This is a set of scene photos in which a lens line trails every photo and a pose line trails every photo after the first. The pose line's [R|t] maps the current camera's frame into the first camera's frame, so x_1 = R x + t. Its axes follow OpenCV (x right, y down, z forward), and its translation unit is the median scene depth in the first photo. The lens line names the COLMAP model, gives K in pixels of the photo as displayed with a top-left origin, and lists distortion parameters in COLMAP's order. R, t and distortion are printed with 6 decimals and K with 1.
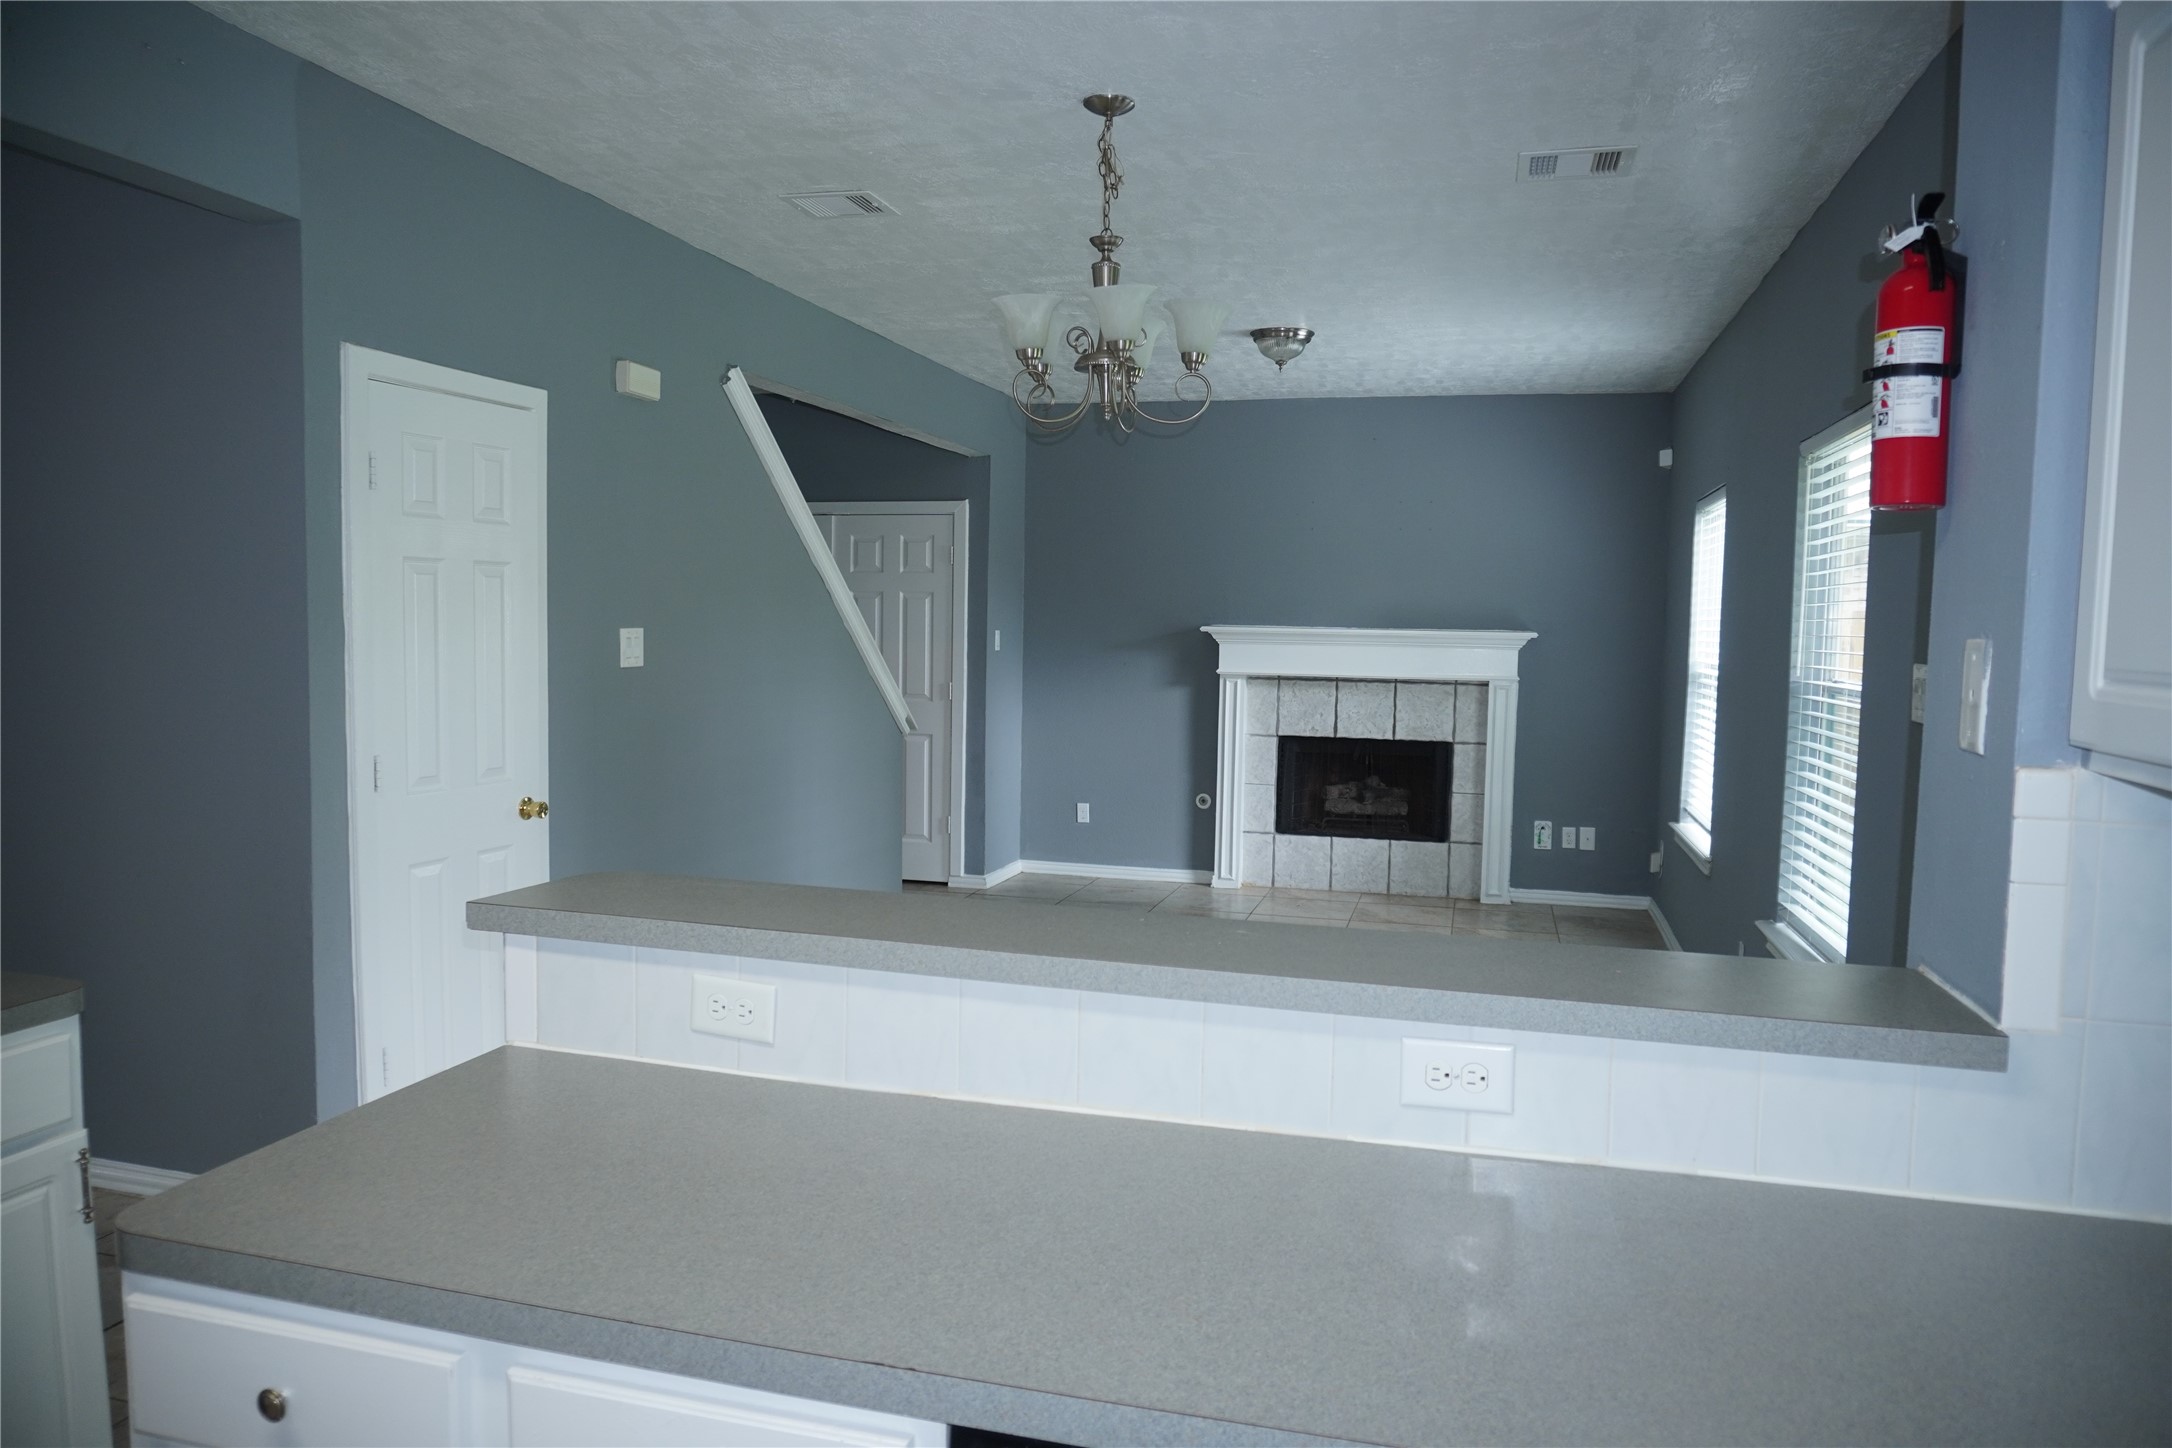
lens RADIAL K [[1445.7, 0, 1102.8], [0, 1445.7, 701.5], [0, 0, 1]] dist [-0.048126, 0.031802]
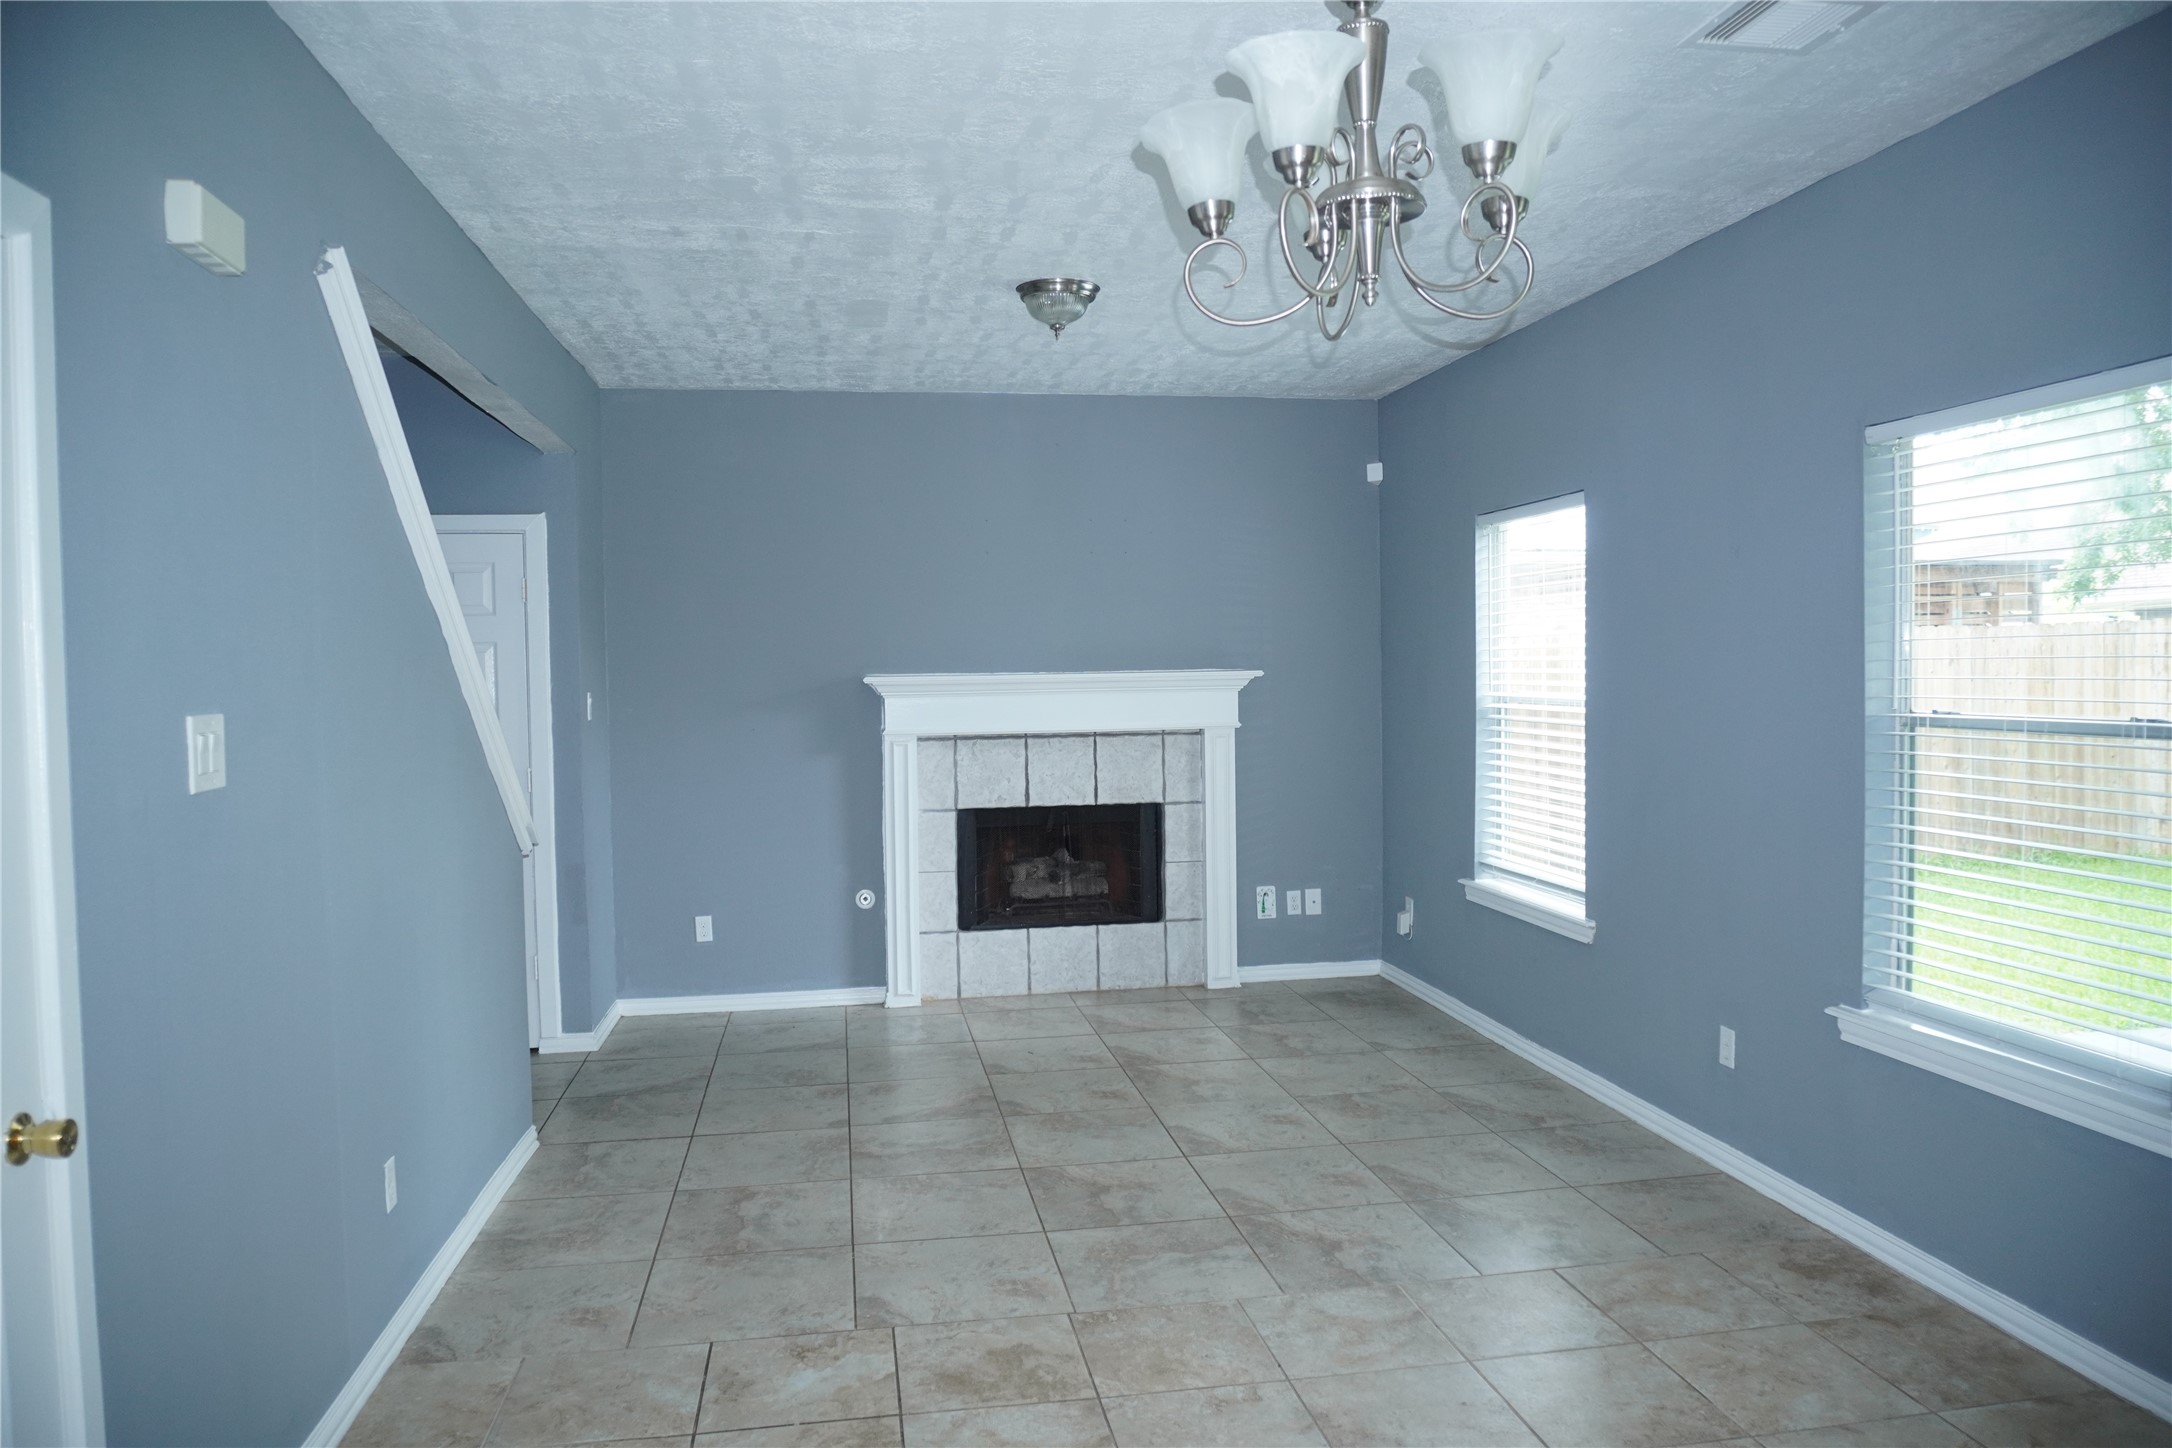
lens RADIAL K [[1445.7, 0, 1082.6], [0, 1445.7, 695.2], [0, 0, 1]] dist [-0.048126, 0.031802]
pose [[0.915073, -0.040395, 0.401259, -0.137926], [0.055374, 0.998132, -0.025798, -0.015521], [-0.399468, 0.045826, 0.915601, 0.236960]]
